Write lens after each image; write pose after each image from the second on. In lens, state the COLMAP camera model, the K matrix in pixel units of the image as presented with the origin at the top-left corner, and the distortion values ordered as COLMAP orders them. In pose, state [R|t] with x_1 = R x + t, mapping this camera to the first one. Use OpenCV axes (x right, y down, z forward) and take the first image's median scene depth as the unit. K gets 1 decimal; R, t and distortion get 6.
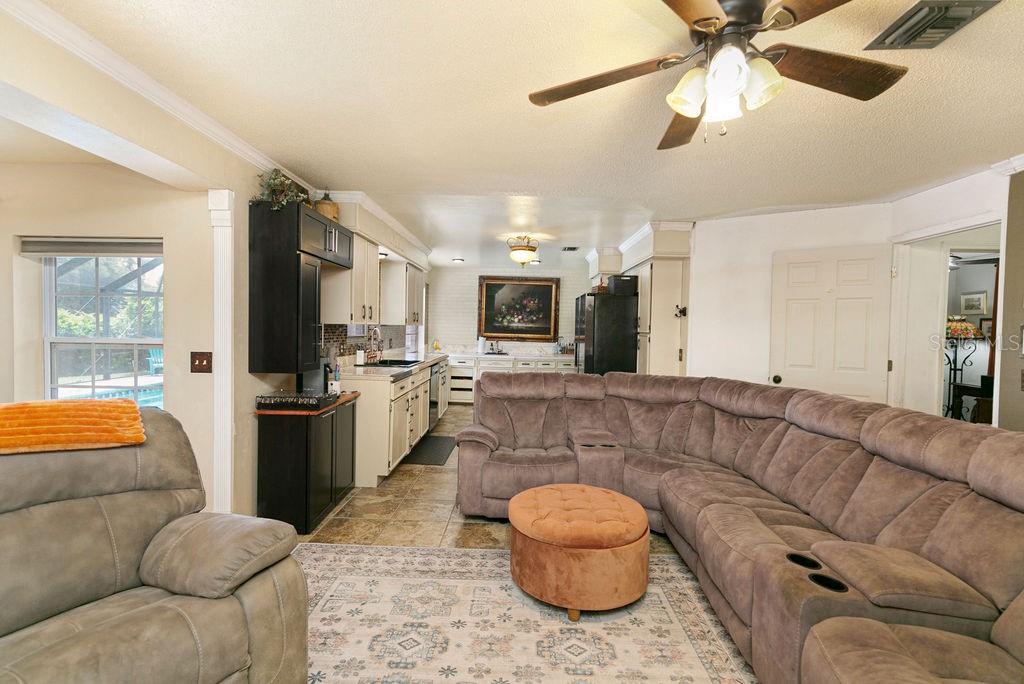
lens RADIAL K [[480.6, 0, 502.6], [0, 480.6, 329.5], [0, 0, 1]] dist [0.004331, 0.000374]
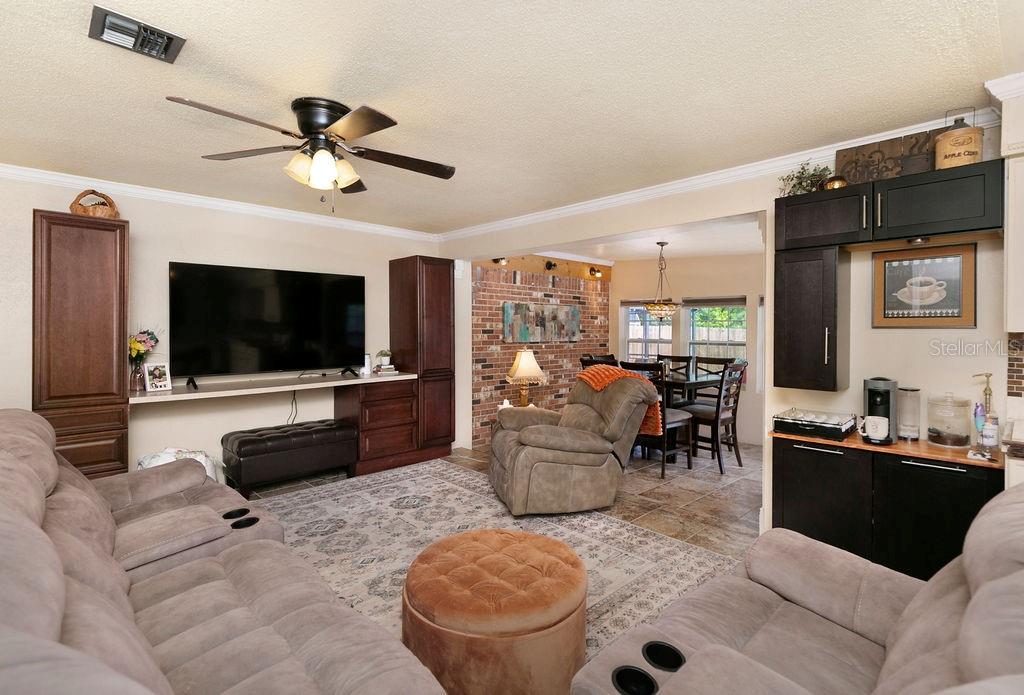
lens RADIAL K [[502.5, 0, 515.8], [0, 502.5, 330.8], [0, 0, 1]] dist [0.020722, -0.000174]
pose [[-0.699968, -0.018217, -0.713942, 0.319426], [-0.017667, 0.999810, -0.008190, 0.001585], [0.713956, 0.006881, -0.700157, 0.709802]]
